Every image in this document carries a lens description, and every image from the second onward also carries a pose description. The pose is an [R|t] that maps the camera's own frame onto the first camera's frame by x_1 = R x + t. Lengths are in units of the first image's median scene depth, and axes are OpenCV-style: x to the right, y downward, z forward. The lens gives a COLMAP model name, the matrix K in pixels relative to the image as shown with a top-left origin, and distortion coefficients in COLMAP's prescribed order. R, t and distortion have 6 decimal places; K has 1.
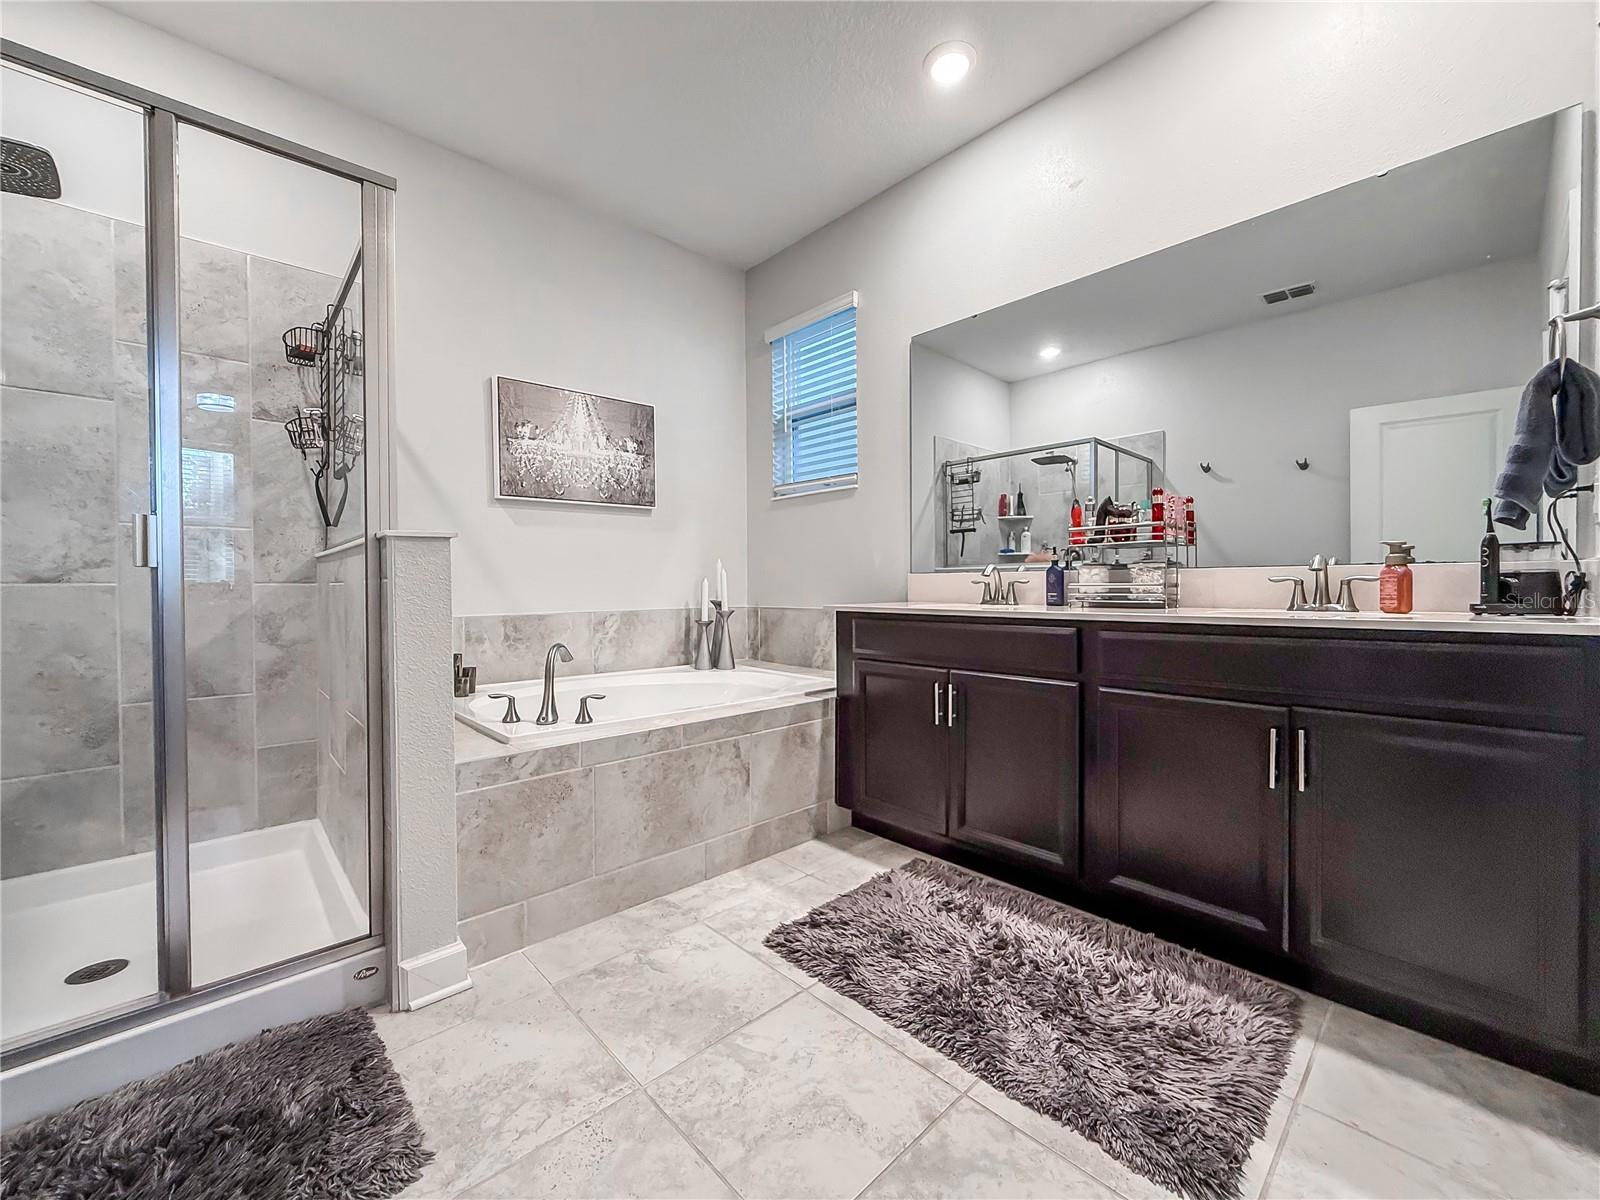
lens RADIAL K [[644.9, 0, 797.9], [0, 644.9, 594.0], [0, 0, 1]] dist [0.000168, 0.000138]
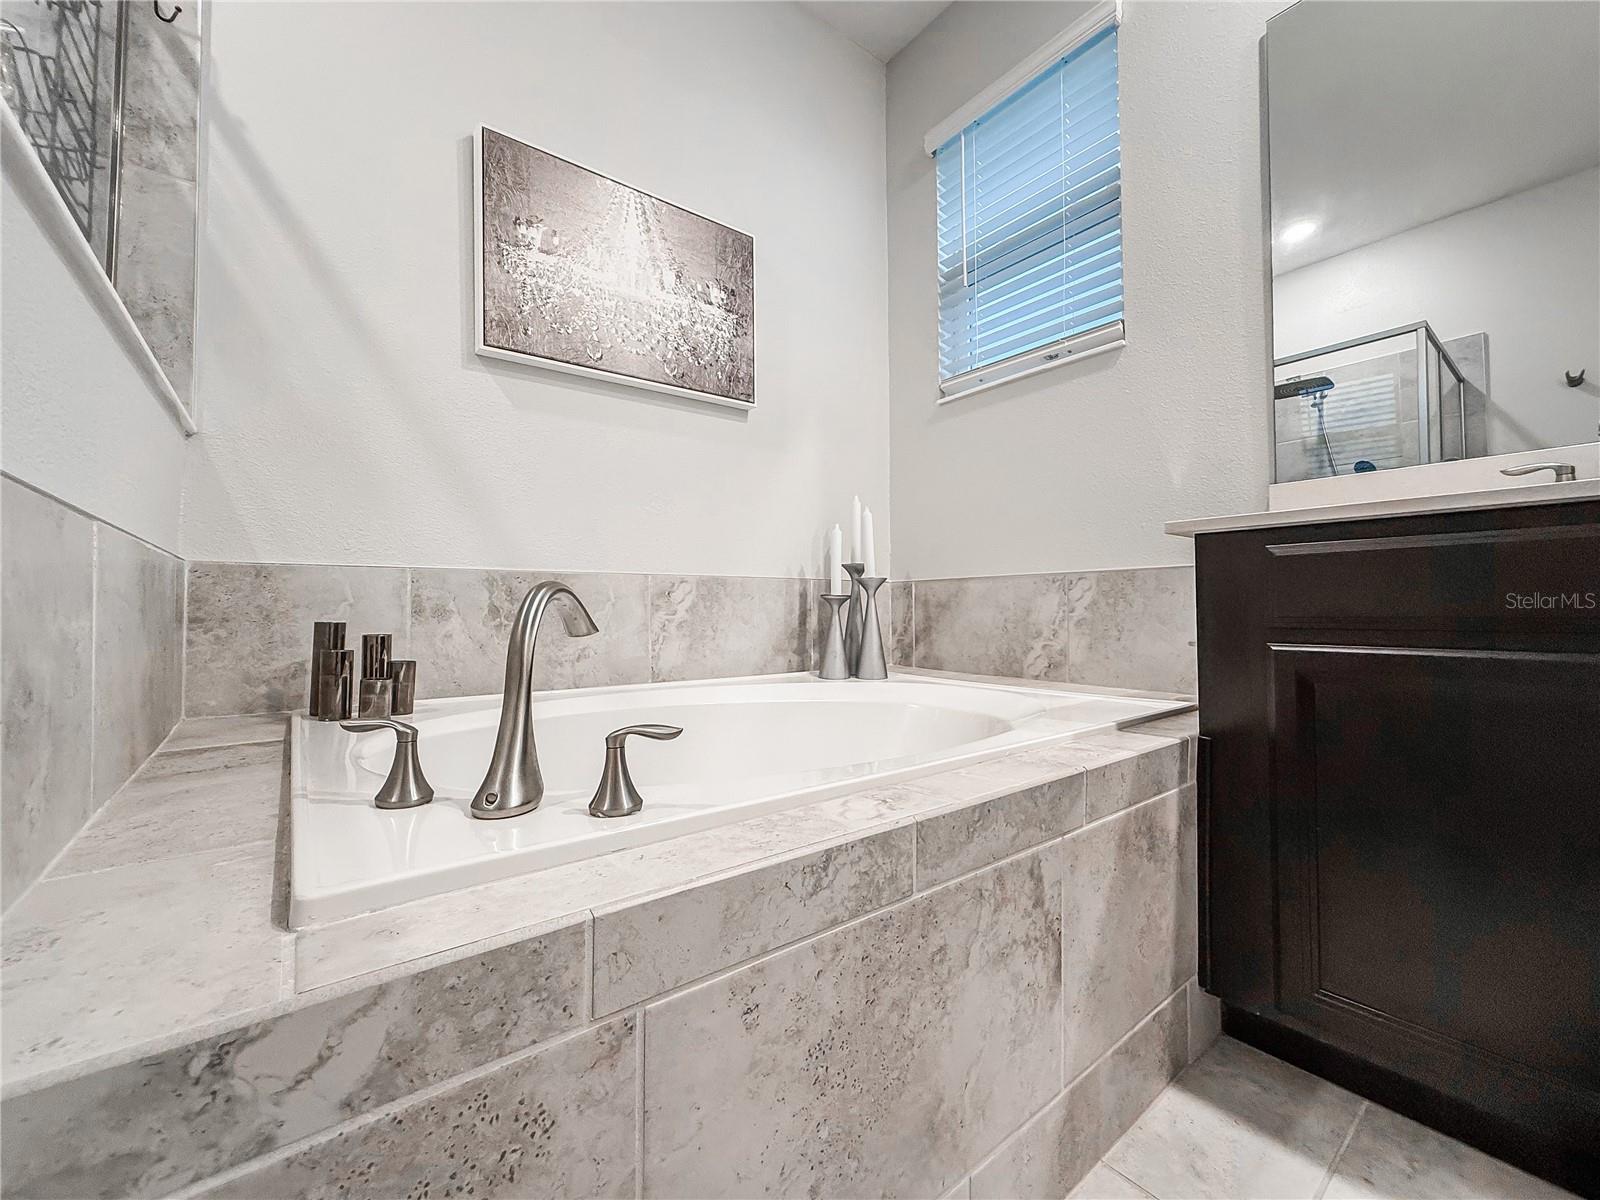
lens RADIAL K [[644.9, 0, 797.9], [0, 644.9, 594.0], [0, 0, 1]] dist [0.000168, 0.000138]
pose [[0.996150, -0.002155, -0.087641, -0.172689], [-0.001022, 0.999344, -0.036192, 0.083091], [0.087661, 0.036143, 0.995494, 0.555576]]
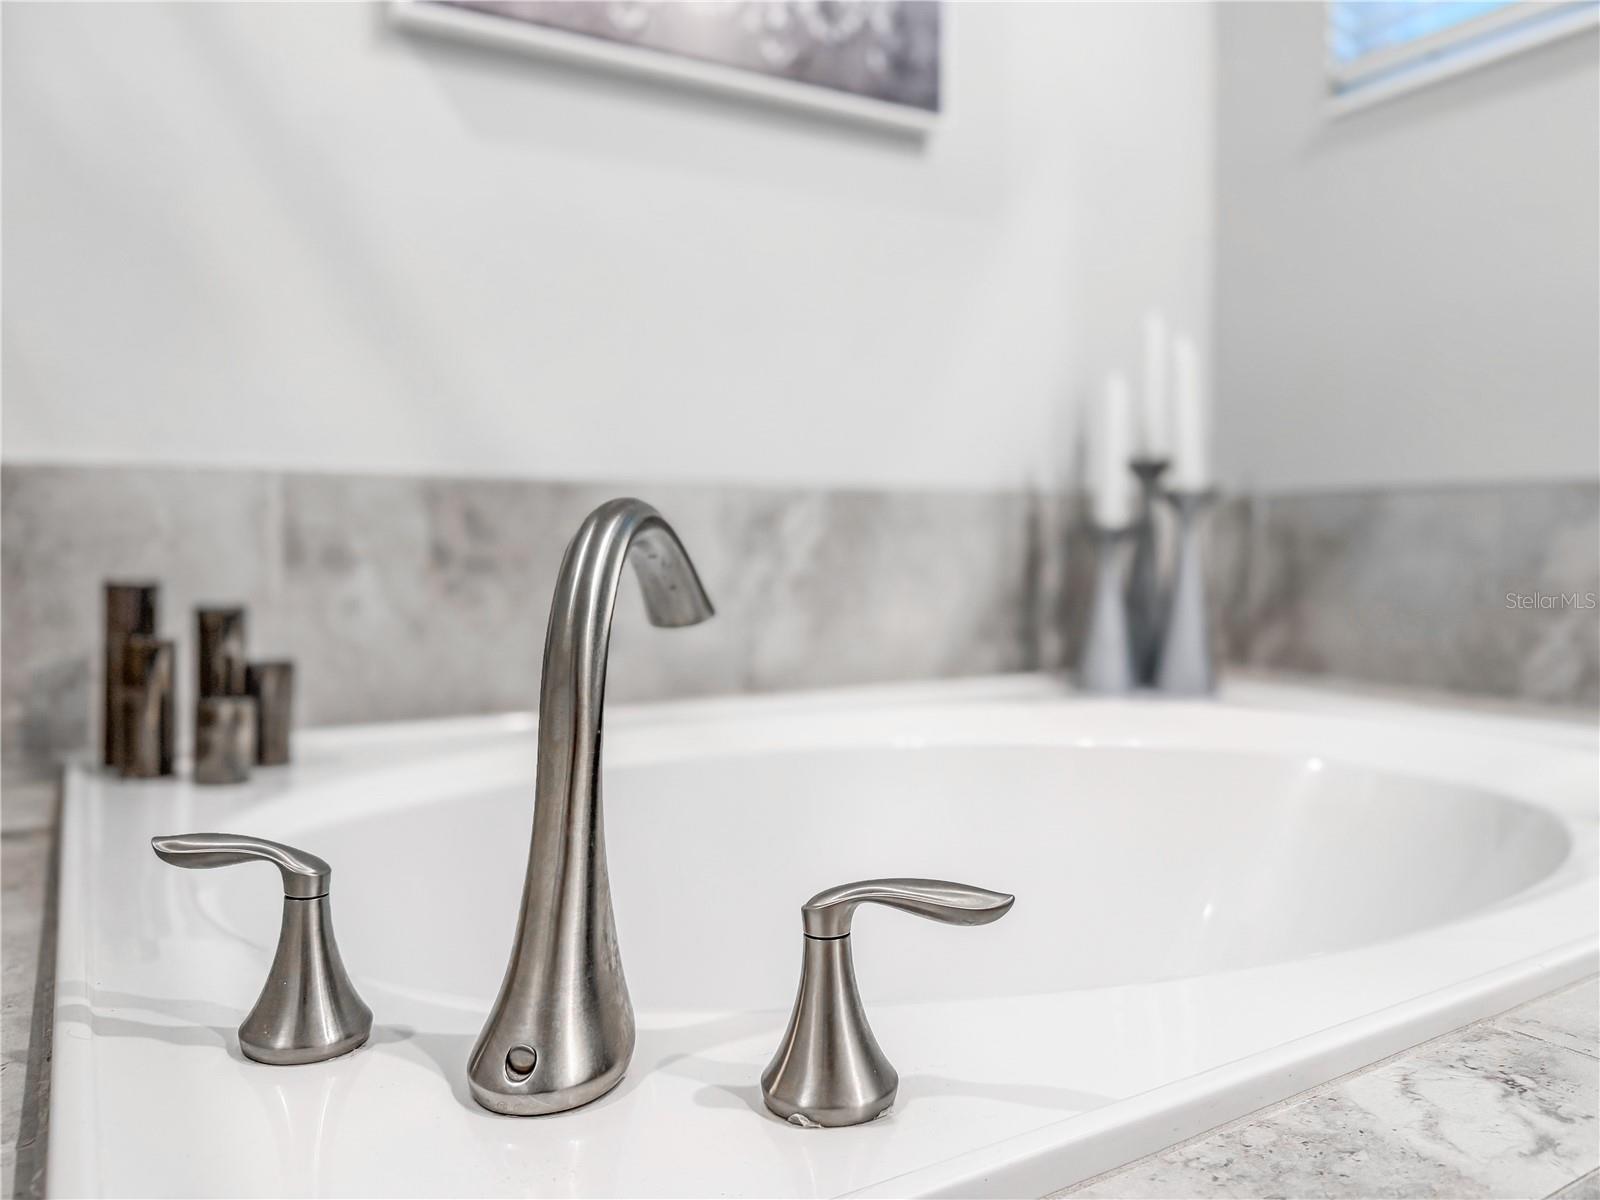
lens RADIAL K [[1157.5, 0, 803.1], [0, 1157.5, 596.9], [0, 0, 1]] dist [0.055163, -0.111668]
pose [[0.980691, 0.011868, -0.195202, -0.239229], [-0.005144, 0.999377, 0.034917, 0.076719], [0.195495, -0.033239, 0.980141, 0.637098]]
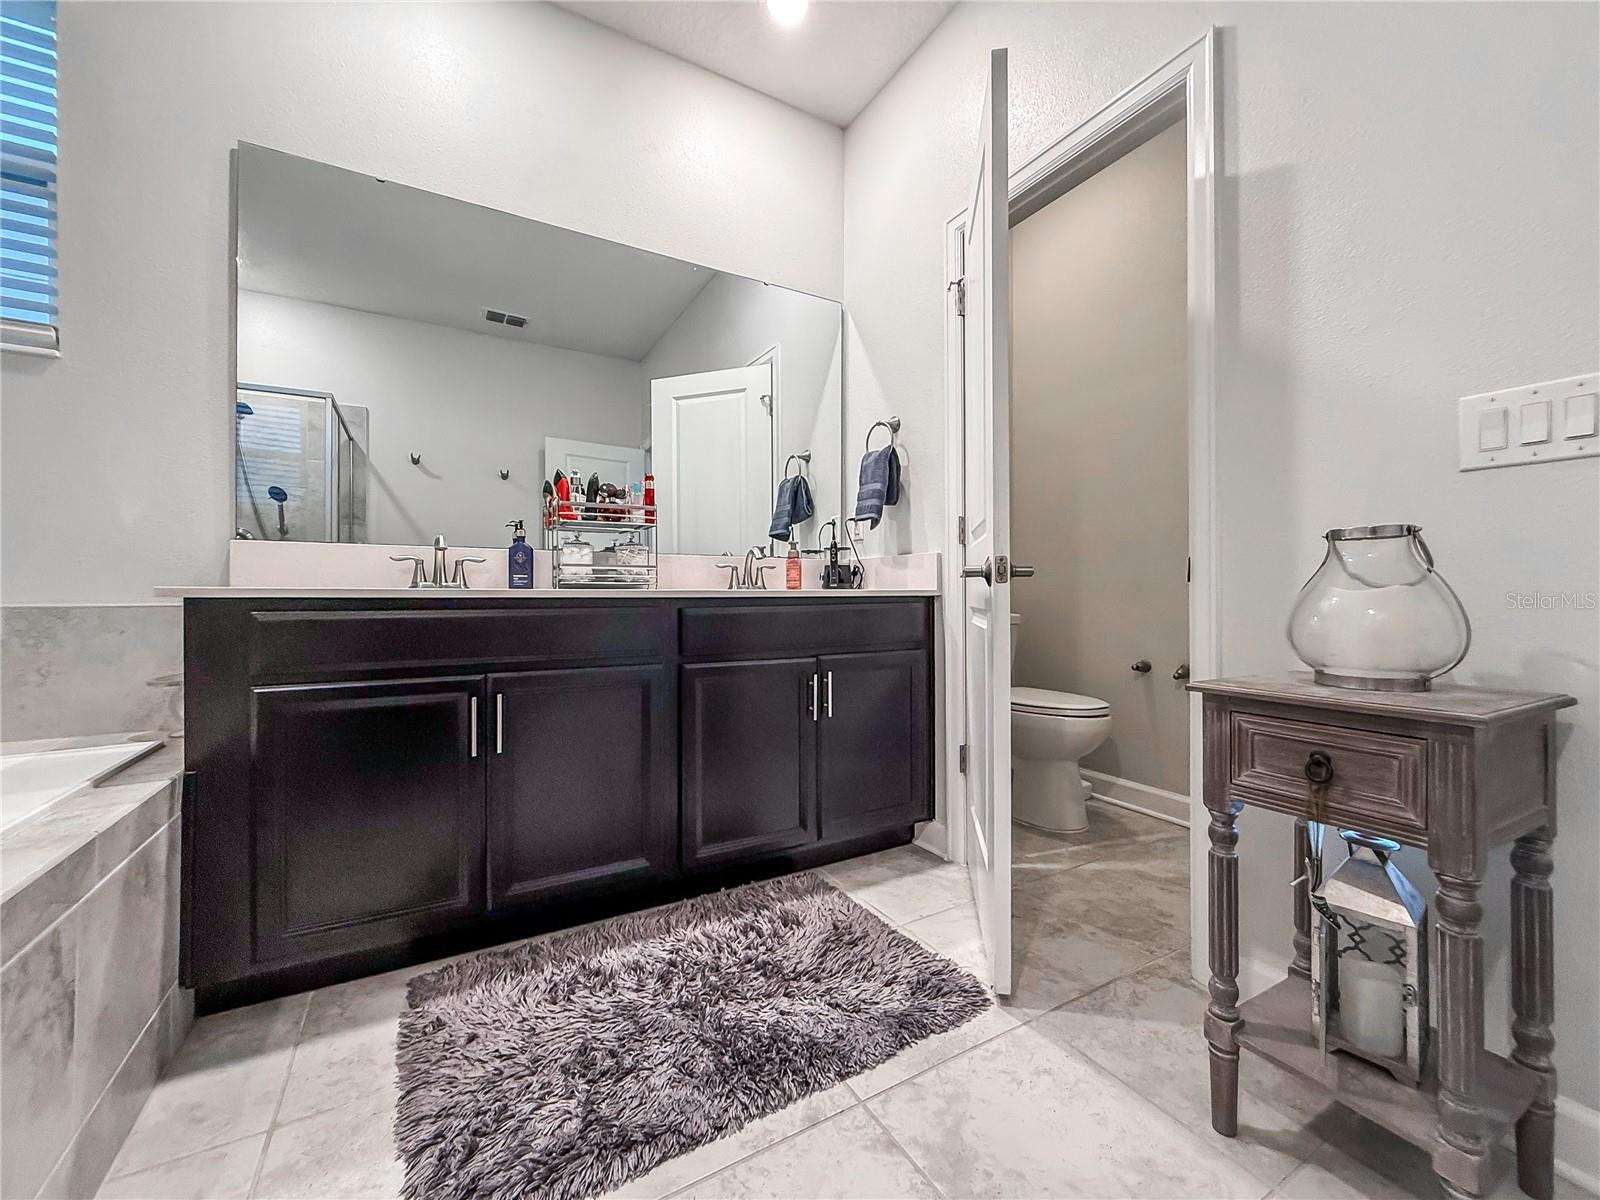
lens RADIAL K [[644.9, 0, 797.9], [0, 644.9, 594.0], [0, 0, 1]] dist [0.000168, 0.000138]
pose [[0.231326, 0.004193, 0.972867, -0.322487], [0.010633, 0.999920, -0.006838, 0.031663], [-0.972818, 0.011927, 0.231263, 0.430602]]
